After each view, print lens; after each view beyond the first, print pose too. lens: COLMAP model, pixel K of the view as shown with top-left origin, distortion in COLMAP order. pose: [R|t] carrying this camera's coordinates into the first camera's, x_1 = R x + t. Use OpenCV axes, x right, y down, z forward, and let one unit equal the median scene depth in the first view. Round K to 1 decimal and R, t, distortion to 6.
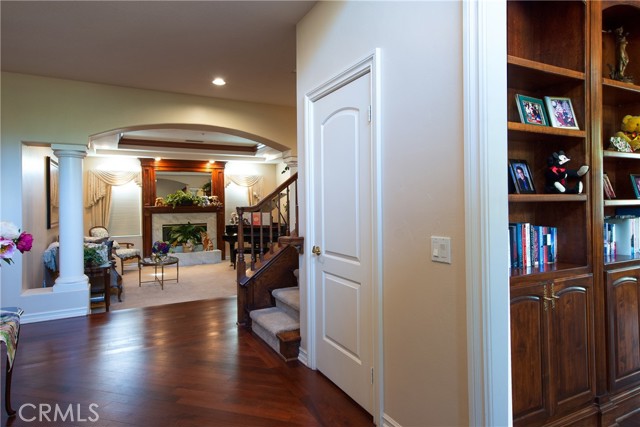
lens RADIAL K [[396.9, 0, 328.6], [0, 396.9, 196.5], [0, 0, 1]] dist [-0.019491, -0.004650]
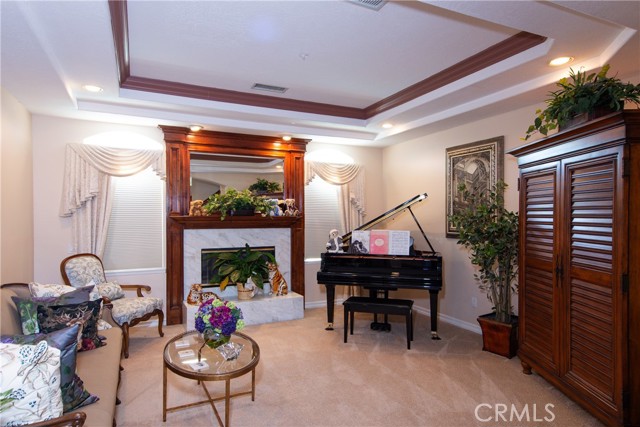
lens RADIAL K [[396.9, 0, 319.6], [0, 396.9, 215.2], [0, 0, 1]] dist [-0.019491, -0.004650]
pose [[0.997920, 0.016952, -0.062190, -0.220581], [-0.015583, 0.999627, 0.022439, 0.009383], [0.062547, -0.021424, 0.997812, 0.456197]]
